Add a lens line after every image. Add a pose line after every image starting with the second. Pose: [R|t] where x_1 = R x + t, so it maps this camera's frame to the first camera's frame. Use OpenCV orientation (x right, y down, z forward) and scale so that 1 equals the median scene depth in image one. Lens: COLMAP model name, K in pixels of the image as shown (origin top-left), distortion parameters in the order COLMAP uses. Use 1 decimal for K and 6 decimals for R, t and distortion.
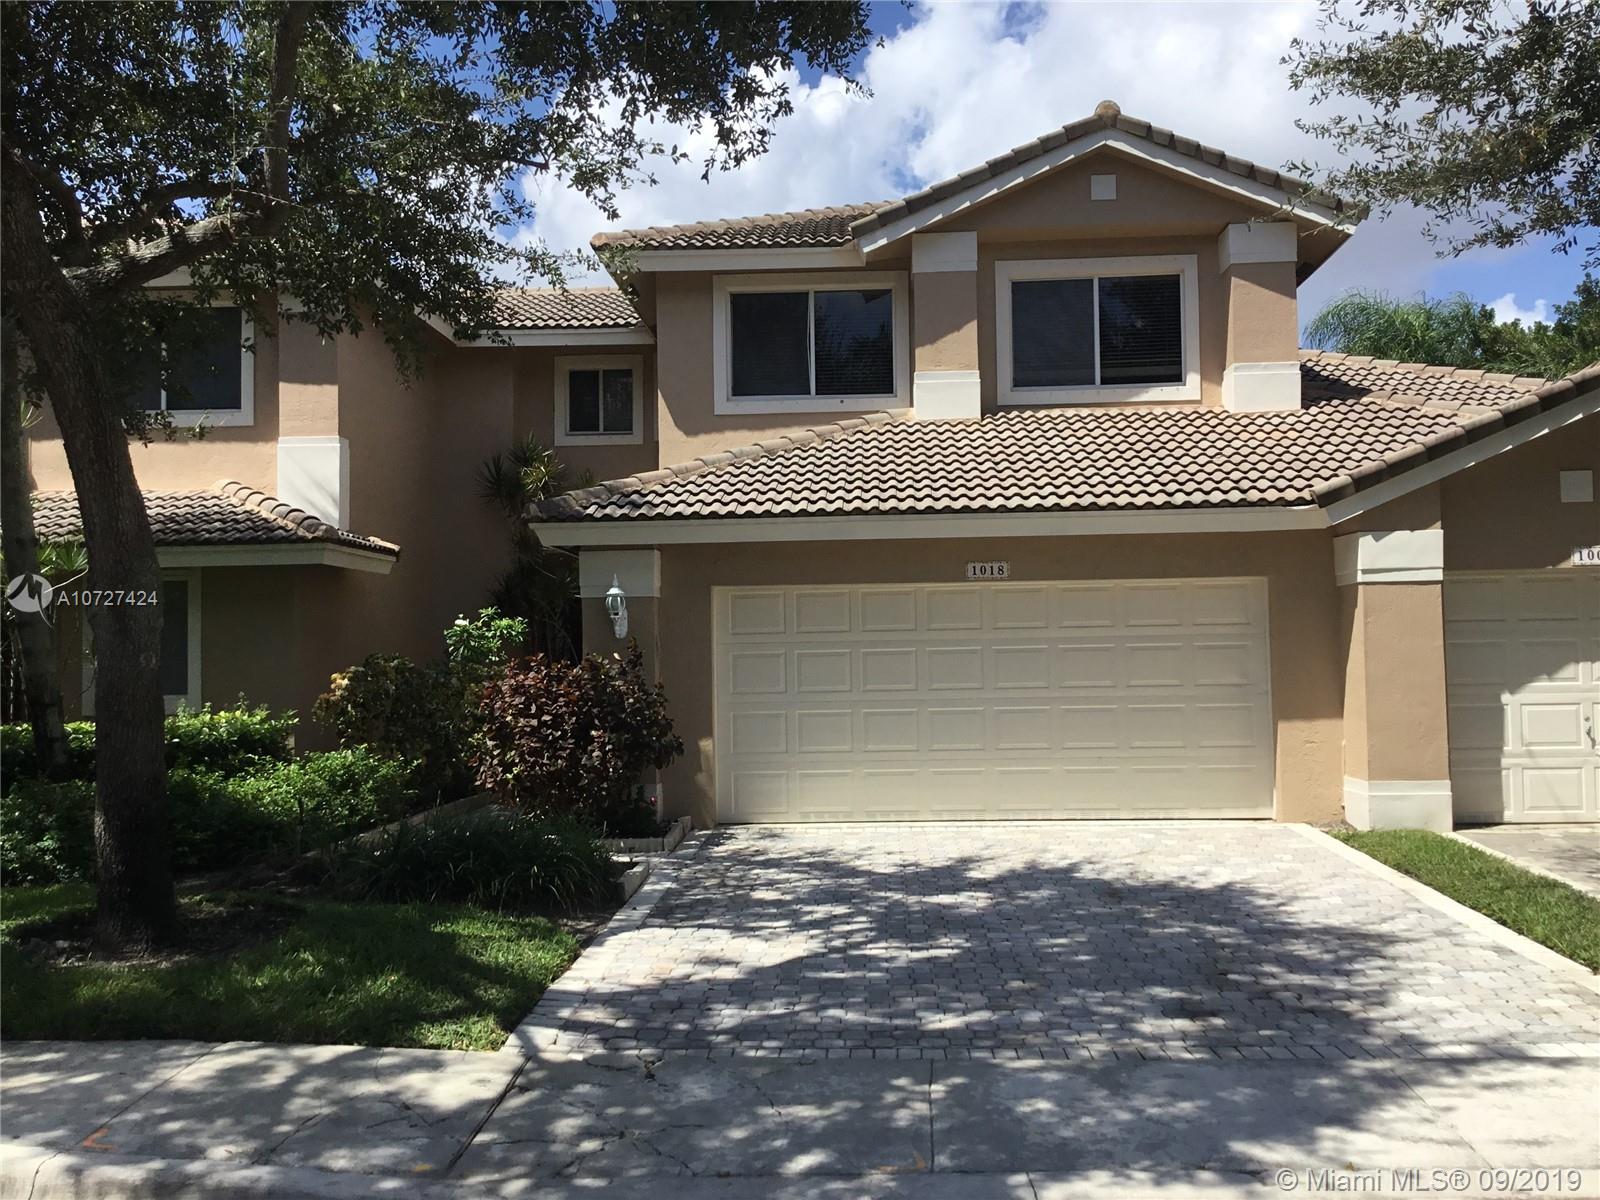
lens RADIAL K [[1455.6, 0, 800.0], [0, 1455.6, 600.0], [0, 0, 1]] dist [0.081325, -0.004935]
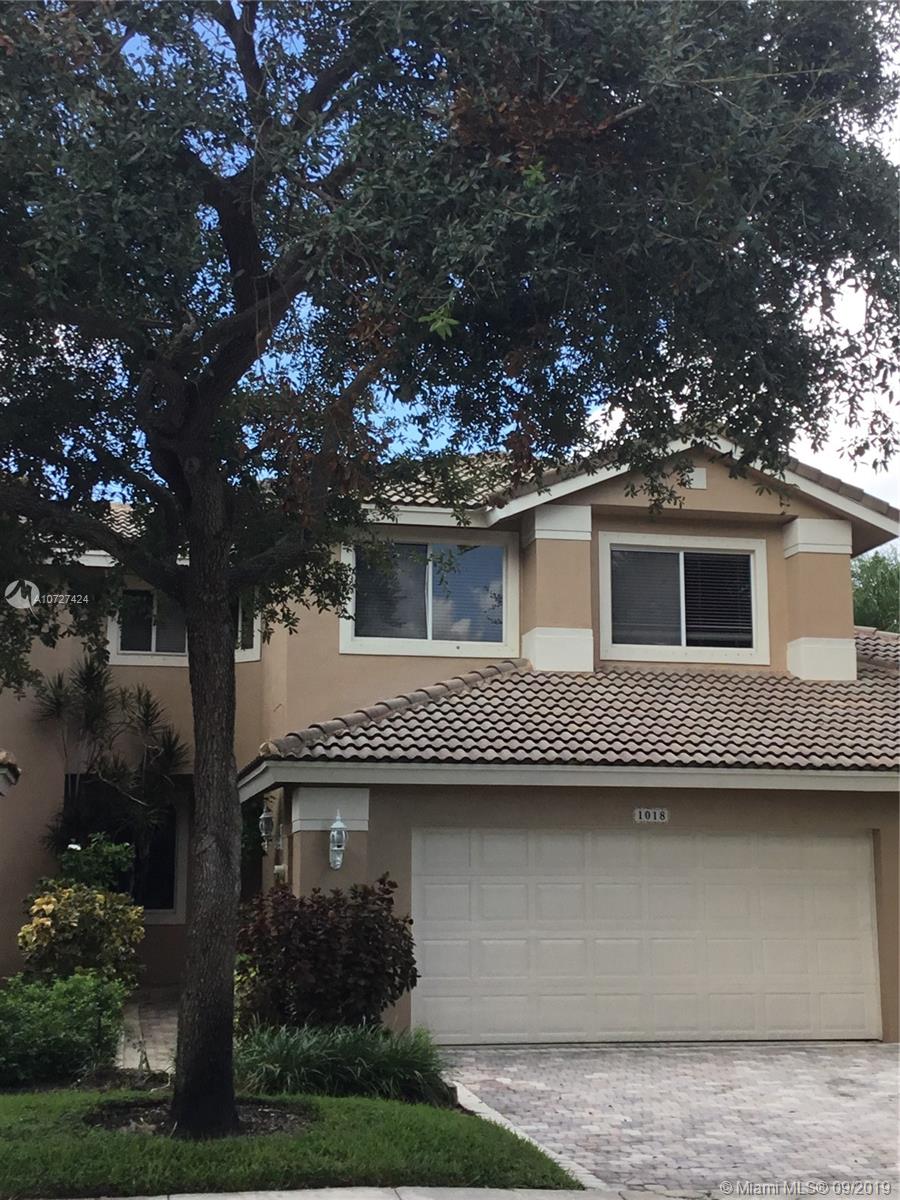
lens RADIAL K [[1717.1, 0, 450.0], [0, 1717.1, 600.0], [0, 0, 1]] dist [0.047535, 0.111692]
pose [[0.966603, 0.058322, 0.249556, -0.309965], [-0.027545, 0.991763, -0.125090, -0.012428], [-0.254796, 0.114039, 0.960247, -0.231487]]
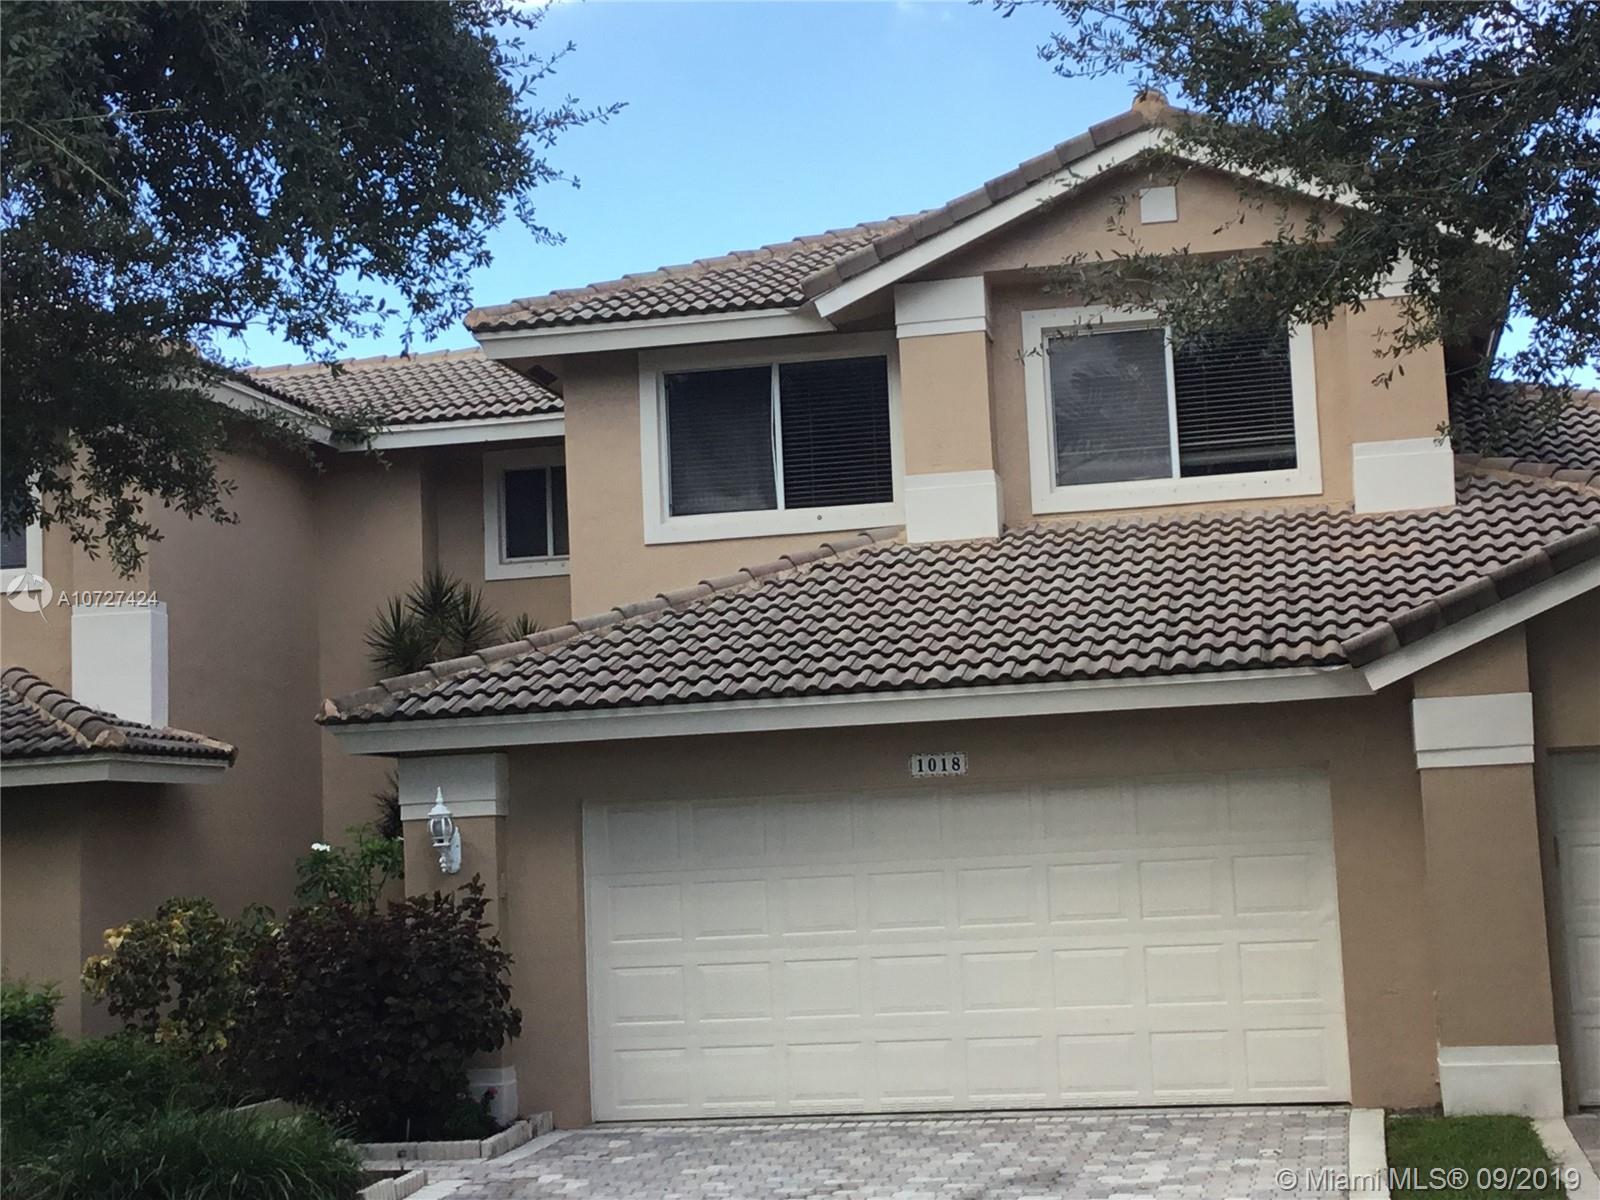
lens RADIAL K [[2569.5, 0, 800.0], [0, 2569.5, 600.0], [0, 0, 1]] dist [-0.001537, 0.758410]
pose [[0.987159, -0.045515, -0.153121, 0.217970], [0.037119, 0.997670, -0.057252, -0.026399], [0.155370, 0.050833, 0.986548, -0.238961]]
